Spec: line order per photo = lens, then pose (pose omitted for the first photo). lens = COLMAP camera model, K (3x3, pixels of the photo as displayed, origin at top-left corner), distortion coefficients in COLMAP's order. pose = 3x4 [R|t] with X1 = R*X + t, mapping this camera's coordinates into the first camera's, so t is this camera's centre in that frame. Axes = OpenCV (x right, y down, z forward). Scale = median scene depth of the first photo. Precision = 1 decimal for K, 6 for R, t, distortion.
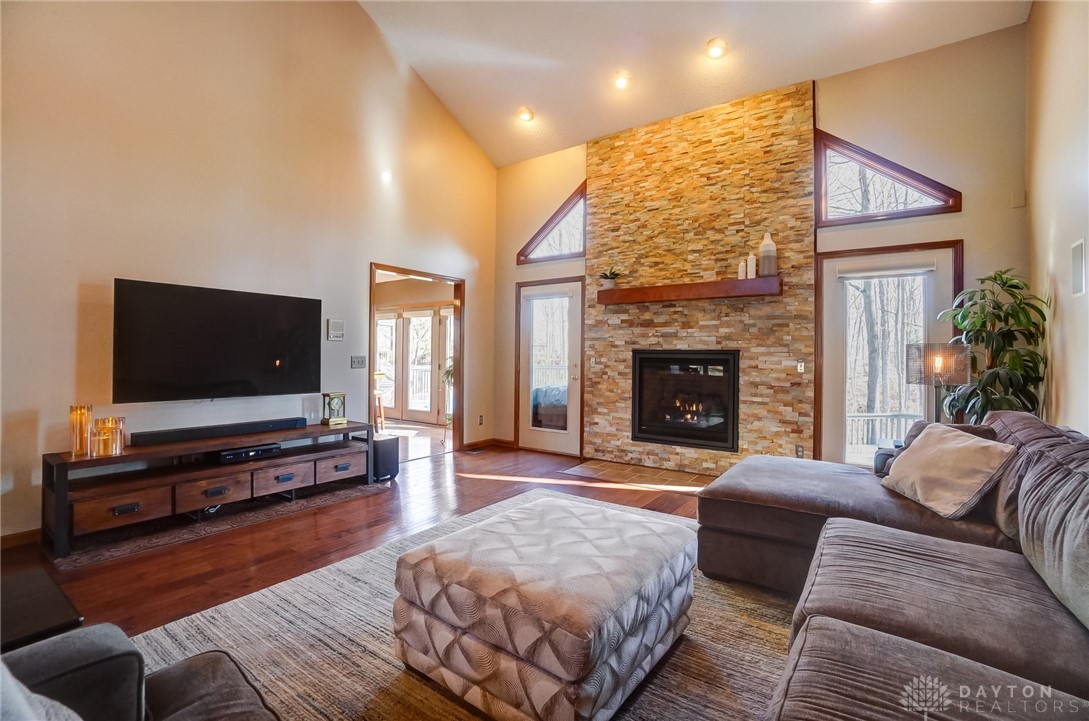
lens RADIAL K [[475.7, 0, 554.2], [0, 475.7, 354.3], [0, 0, 1]] dist [-0.061853, 0.020822]
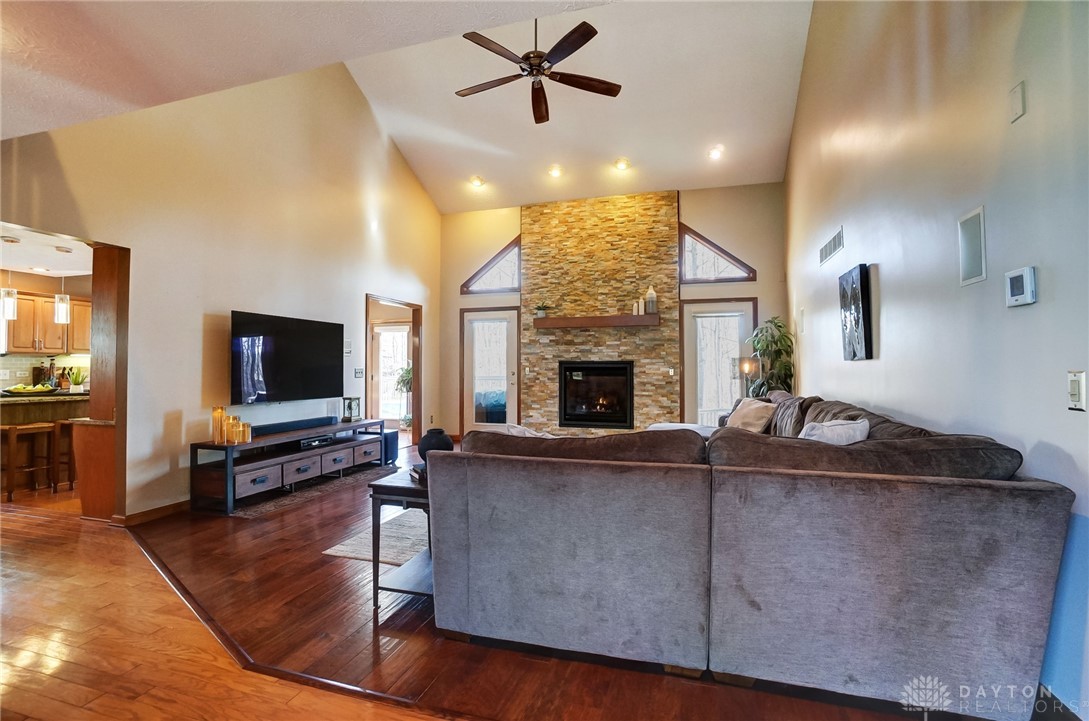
lens RADIAL K [[488.0, 0, 549.0], [0, 488.0, 357.9], [0, 0, 1]] dist [-0.062485, 0.022977]
pose [[0.951040, -0.005086, 0.309027, -0.342789], [0.009837, 0.999856, -0.013816, -0.000786], [-0.308912, 0.016179, 0.950953, -0.396570]]
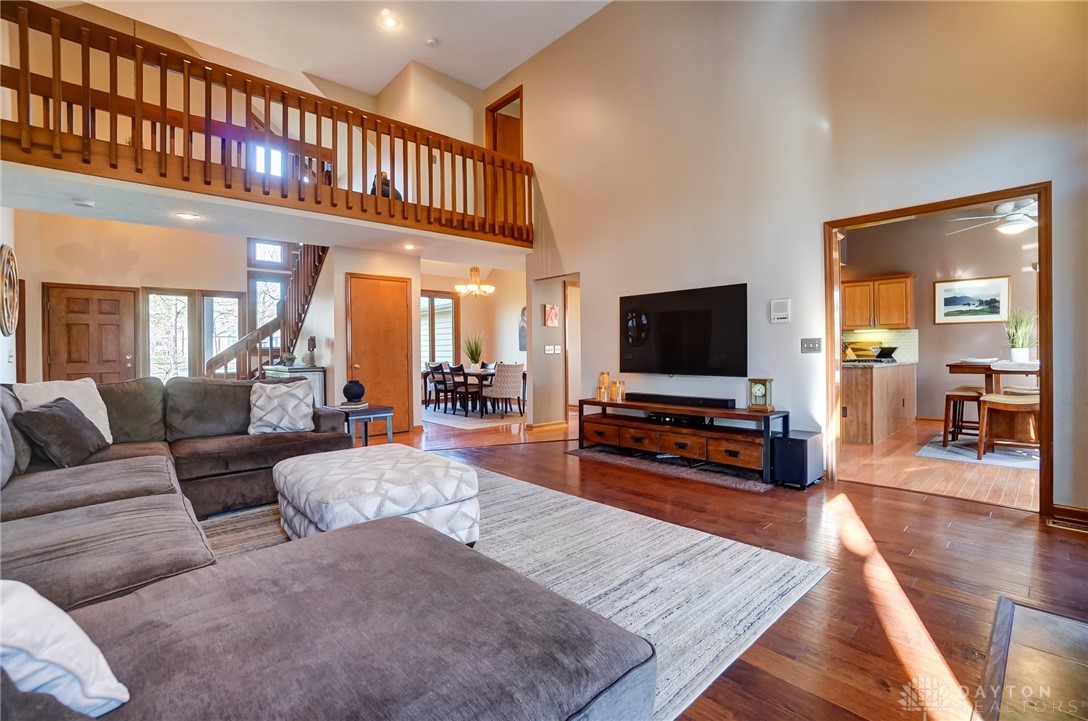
lens RADIAL K [[475.2, 0, 553.7], [0, 475.2, 354.3], [0, 0, 1]] dist [-0.061853, 0.020822]
pose [[-0.202681, -0.002628, -0.979241, 0.518566], [0.015296, 0.999866, -0.005850, 0.030911], [0.979125, -0.016164, -0.202614, 0.740508]]
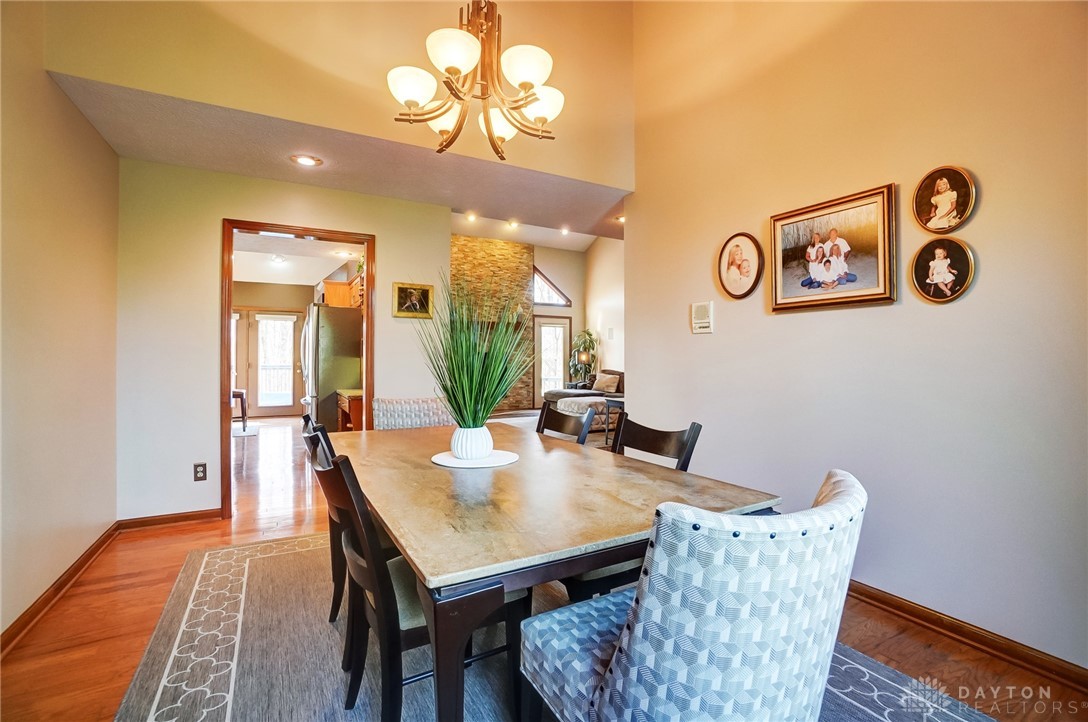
lens RADIAL K [[487.6, 0, 548.5], [0, 487.6, 358.4], [0, 0, 1]] dist [-0.062485, 0.022977]
pose [[0.428956, -0.009824, 0.903272, -1.632254], [-0.003392, 0.999916, 0.012486, -0.012563], [-0.903319, -0.008420, 0.428887, -0.192664]]
